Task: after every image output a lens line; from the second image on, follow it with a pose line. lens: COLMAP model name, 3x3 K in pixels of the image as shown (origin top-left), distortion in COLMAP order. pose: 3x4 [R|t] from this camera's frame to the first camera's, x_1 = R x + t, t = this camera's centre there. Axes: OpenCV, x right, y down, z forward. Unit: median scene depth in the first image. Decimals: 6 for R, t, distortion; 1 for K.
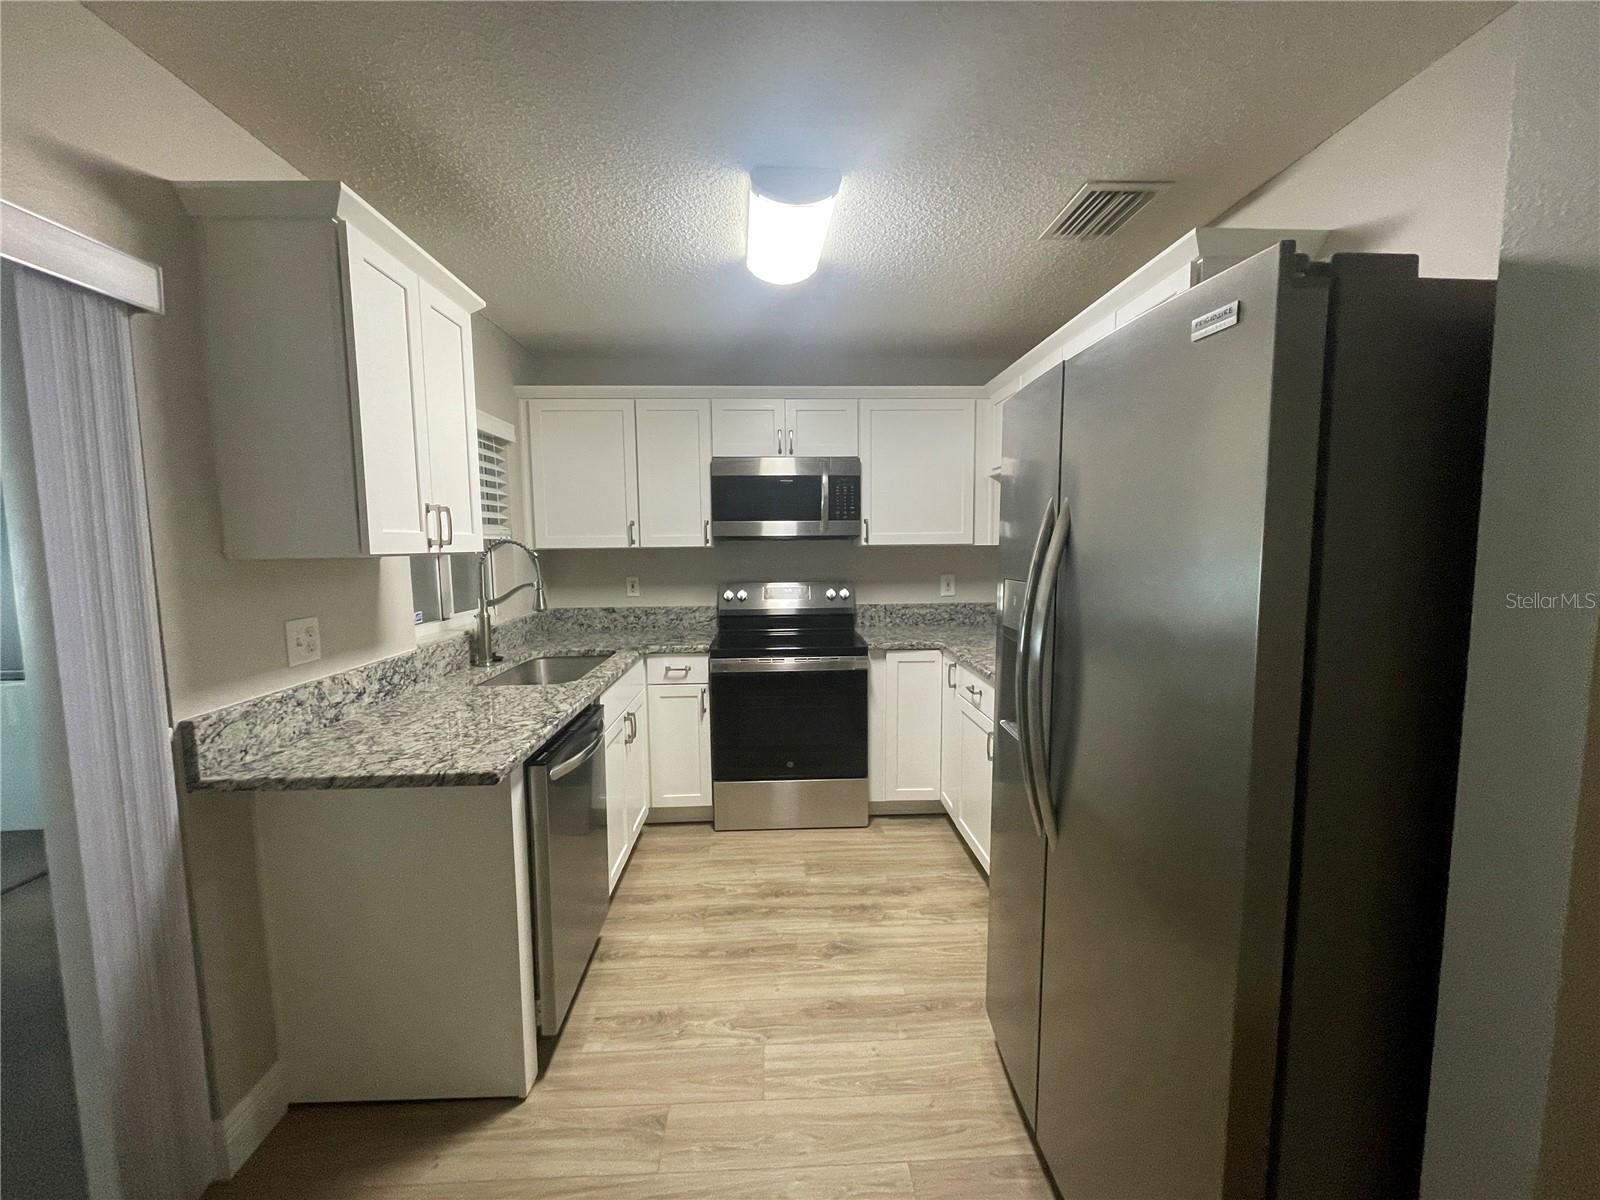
lens RADIAL K [[643.7, 0, 800.0], [0, 643.7, 600.0], [0, 0, 1]] dist [-0.001678, 0.000033]
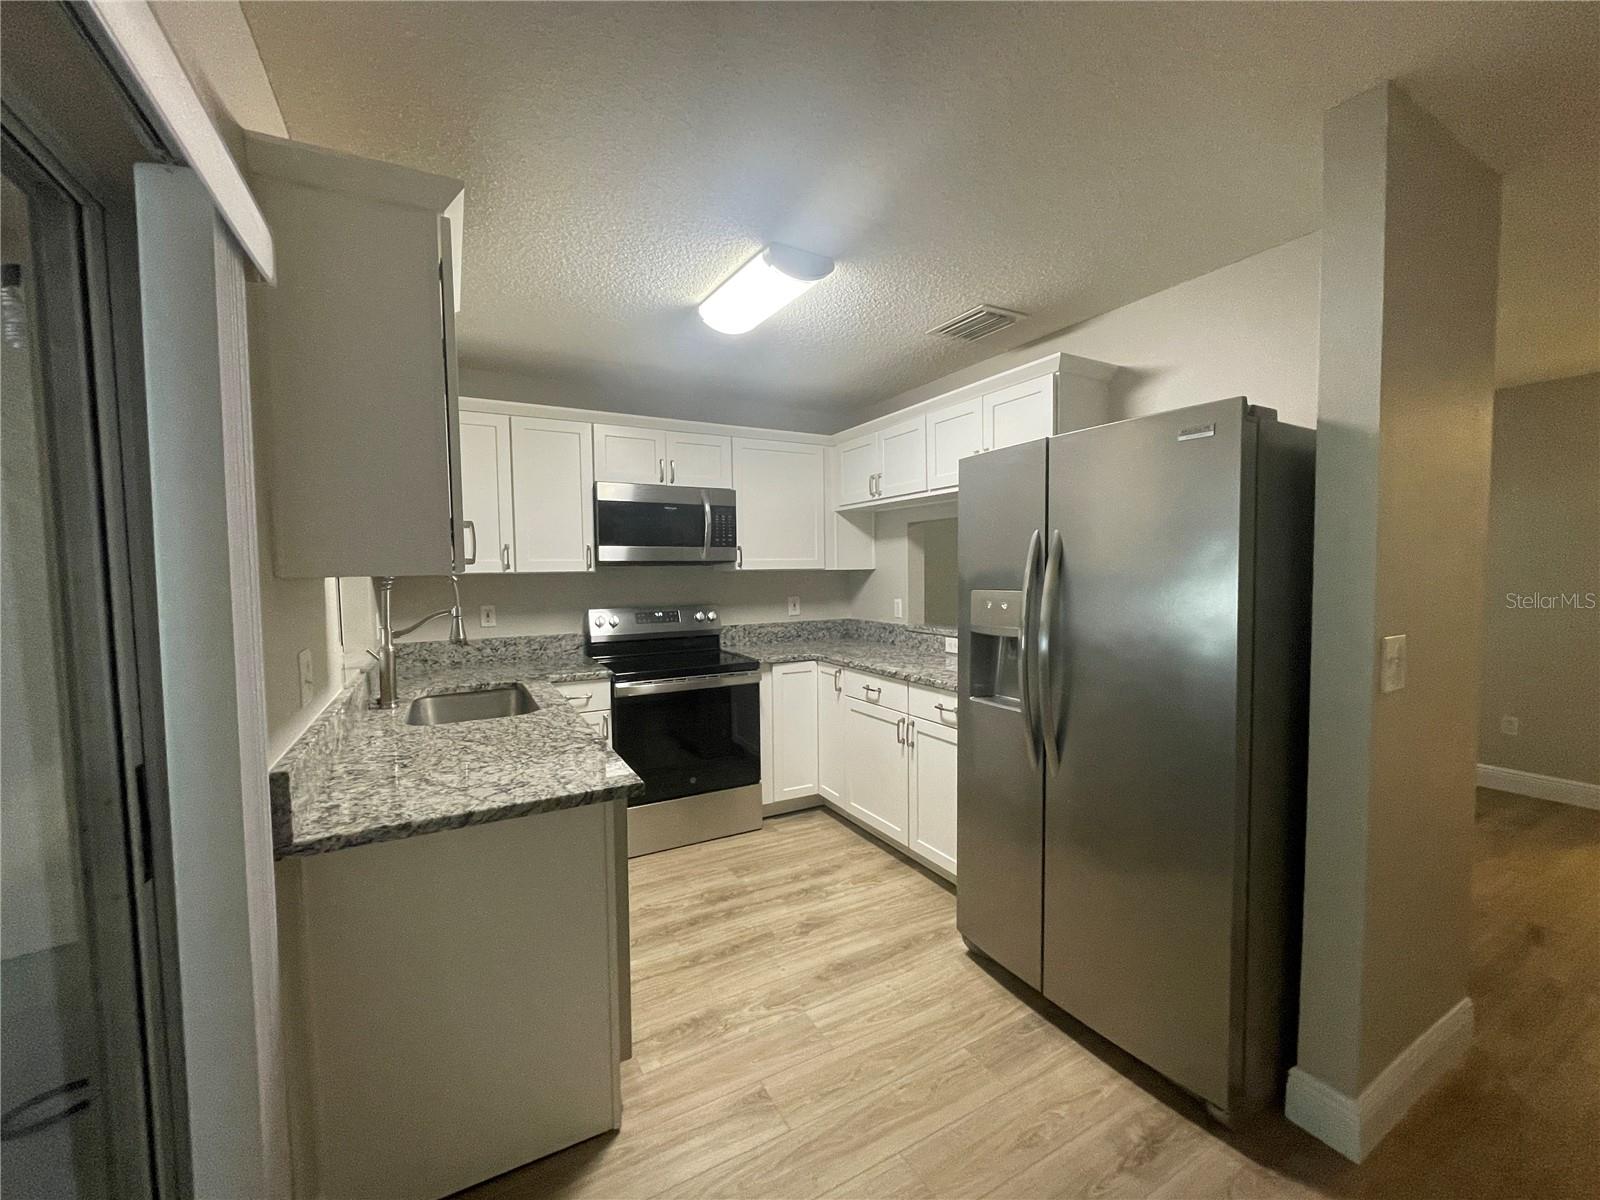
lens RADIAL K [[643.7, 0, 800.0], [0, 643.7, 600.0], [0, 0, 1]] dist [-0.001678, 0.000033]
pose [[0.896466, -0.021996, 0.442566, -0.386130], [0.043371, 0.998327, -0.038235, 0.015646], [-0.440985, 0.053471, 0.895920, -0.024404]]
